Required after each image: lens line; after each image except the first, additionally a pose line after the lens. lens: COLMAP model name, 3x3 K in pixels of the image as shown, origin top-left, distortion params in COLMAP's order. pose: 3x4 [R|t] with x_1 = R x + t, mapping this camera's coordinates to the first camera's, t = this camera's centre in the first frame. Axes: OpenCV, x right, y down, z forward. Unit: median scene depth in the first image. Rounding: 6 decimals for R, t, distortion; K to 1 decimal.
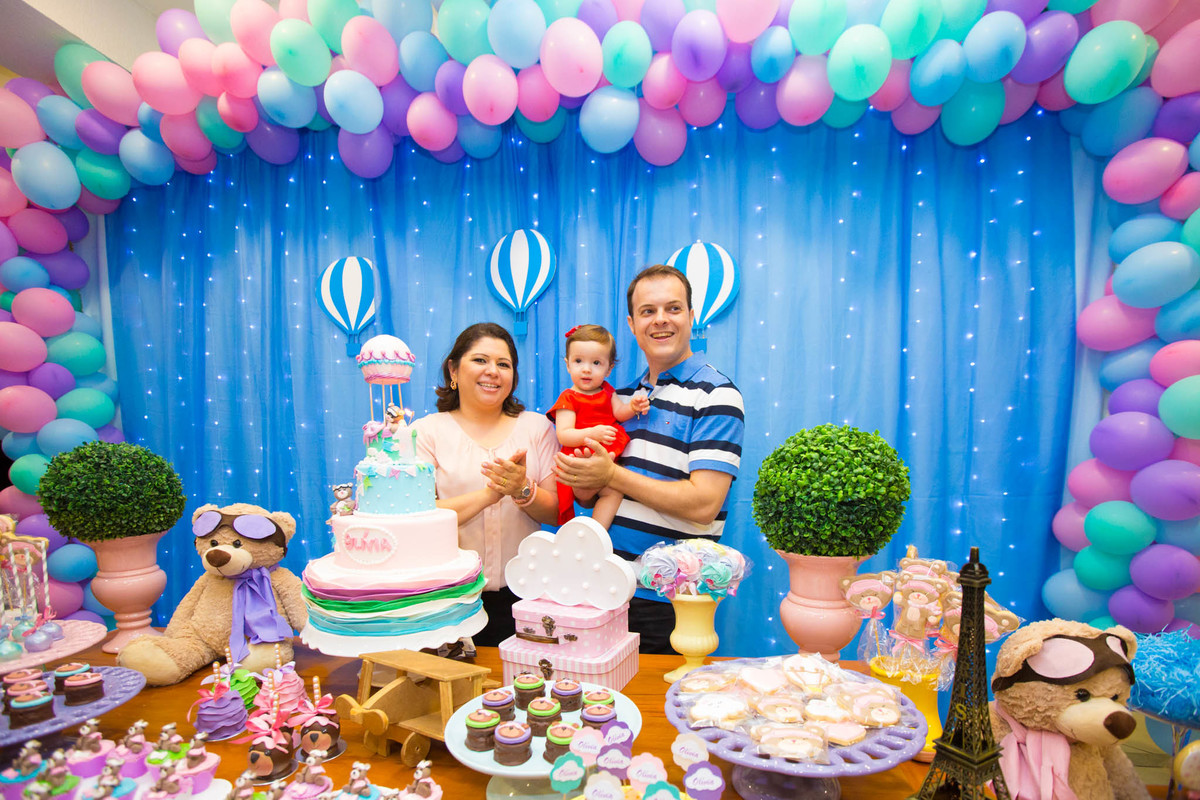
lens RADIAL K [[602.0, 0, 594.5], [0, 602.0, 504.2], [0, 0, 1]] dist [-0.022214, 0.006035]
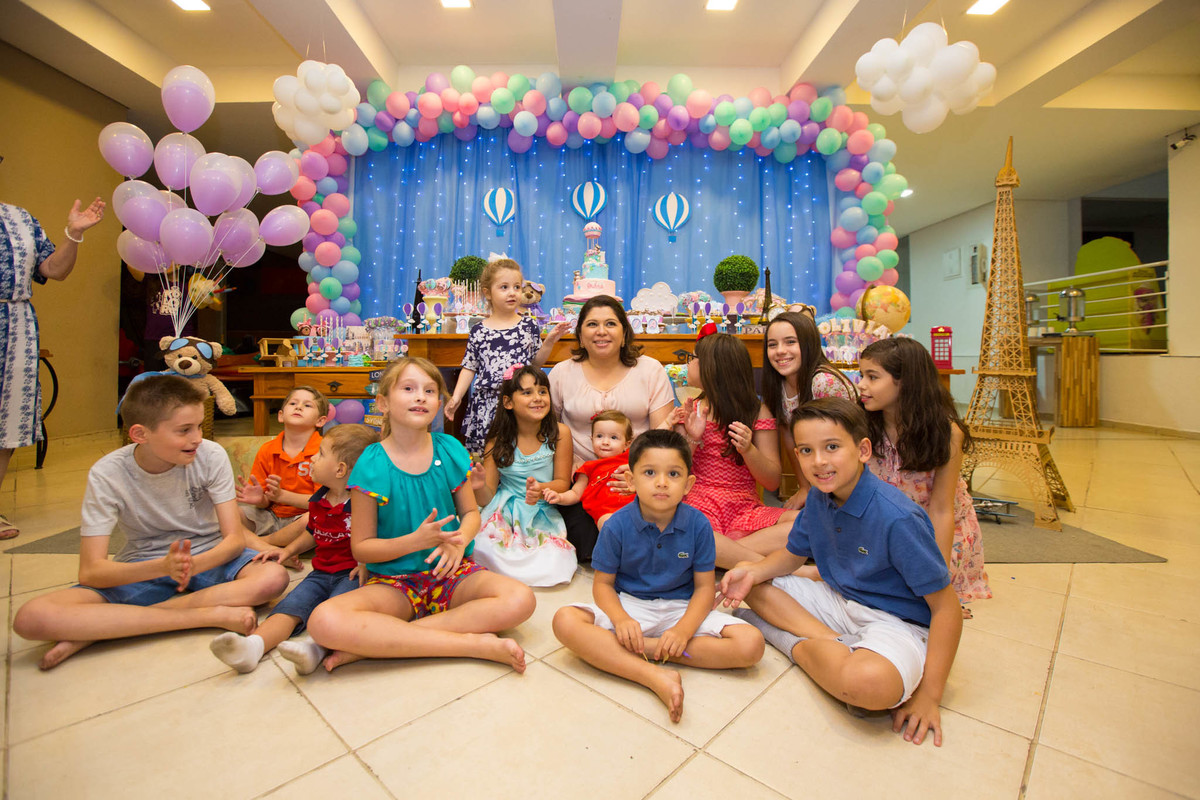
lens RADIAL K [[710.3, 0, 546.7], [0, 710.3, 364.5], [0, 0, 1]] dist [-0.013835, 0.000273]
pose [[0.988564, 0.026081, 0.148531, -0.852650], [-0.006806, 0.991643, -0.128832, 0.679914], [-0.150650, 0.126348, 0.980480, -1.826060]]
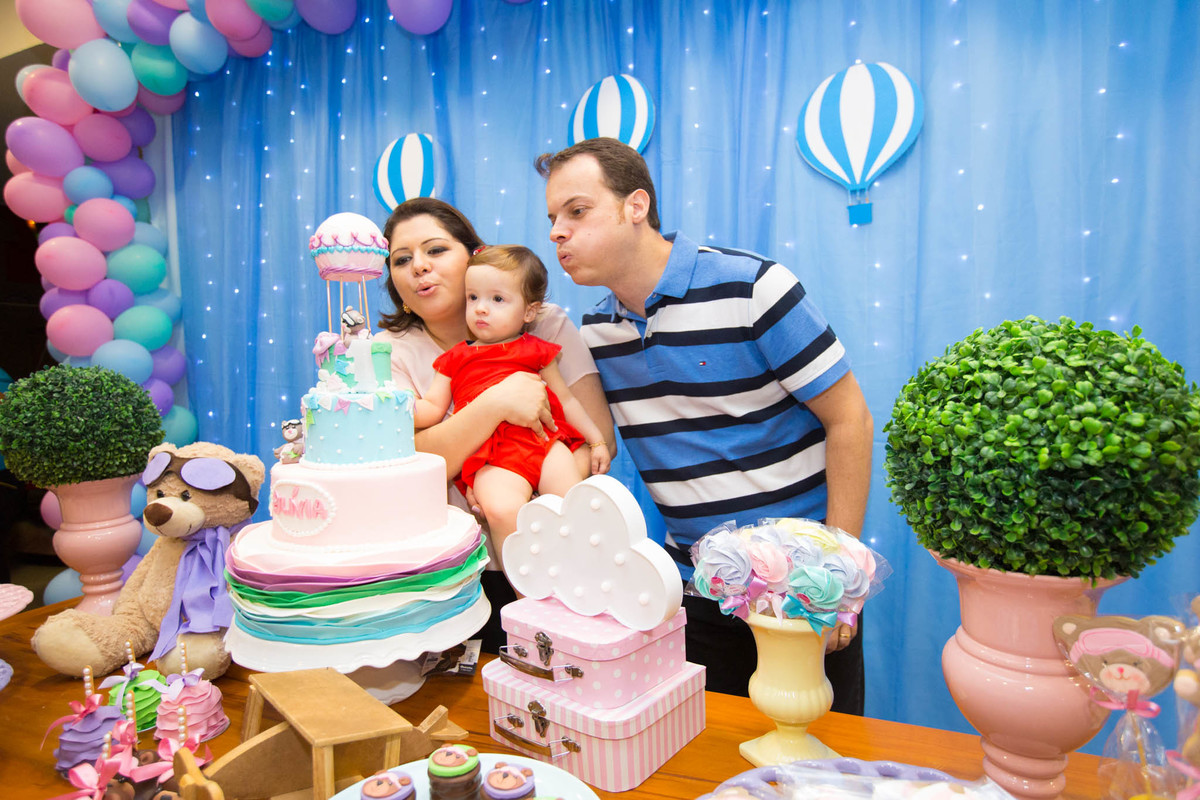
lens RADIAL K [[718.9, 0, 593.3], [0, 718.9, 398.9], [0, 0, 1]] dist [-0.010587, 0.013986]
pose [[0.965289, 0.000658, -0.261184, 0.127609], [-0.013075, 0.998865, -0.045809, -0.019422], [0.260858, 0.047634, 0.964201, 0.203081]]
